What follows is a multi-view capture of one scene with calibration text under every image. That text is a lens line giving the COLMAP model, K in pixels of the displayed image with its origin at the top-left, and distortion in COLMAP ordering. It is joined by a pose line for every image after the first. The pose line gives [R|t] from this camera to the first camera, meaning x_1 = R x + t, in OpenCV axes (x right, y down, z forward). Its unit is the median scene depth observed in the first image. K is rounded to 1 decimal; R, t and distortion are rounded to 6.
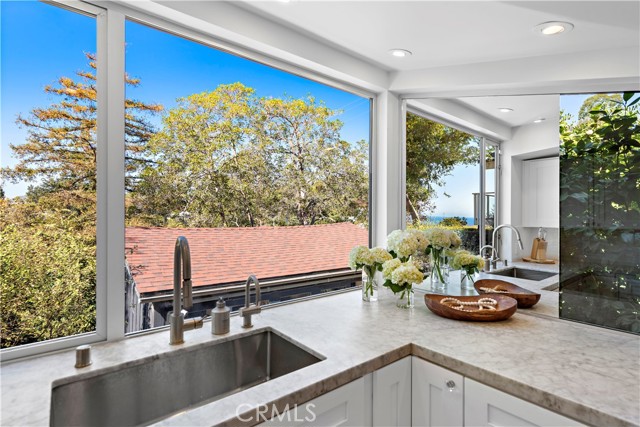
lens RADIAL K [[320.2, 0, 318.5], [0, 320.2, 215.2], [0, 0, 1]] dist [0.024323, 0.000106]
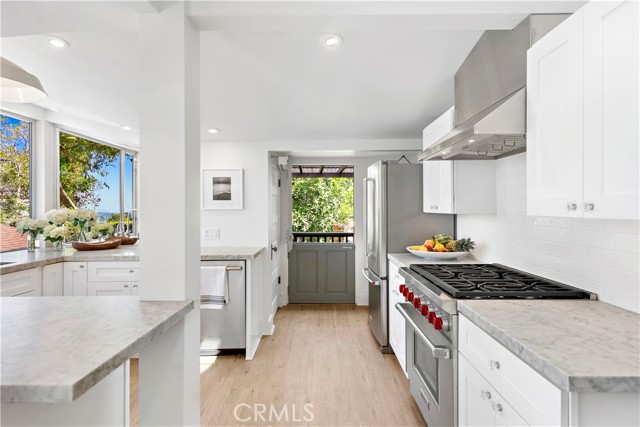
lens RADIAL K [[369.0, 0, 318.8], [0, 369.0, 213.8], [0, 0, 1]] dist [0.005369, 0.002368]
pose [[0.638848, -0.011888, 0.769241, -0.319226], [0.004018, 0.999919, 0.012116, 0.048978], [-0.769322, -0.004649, 0.638844, -1.163628]]
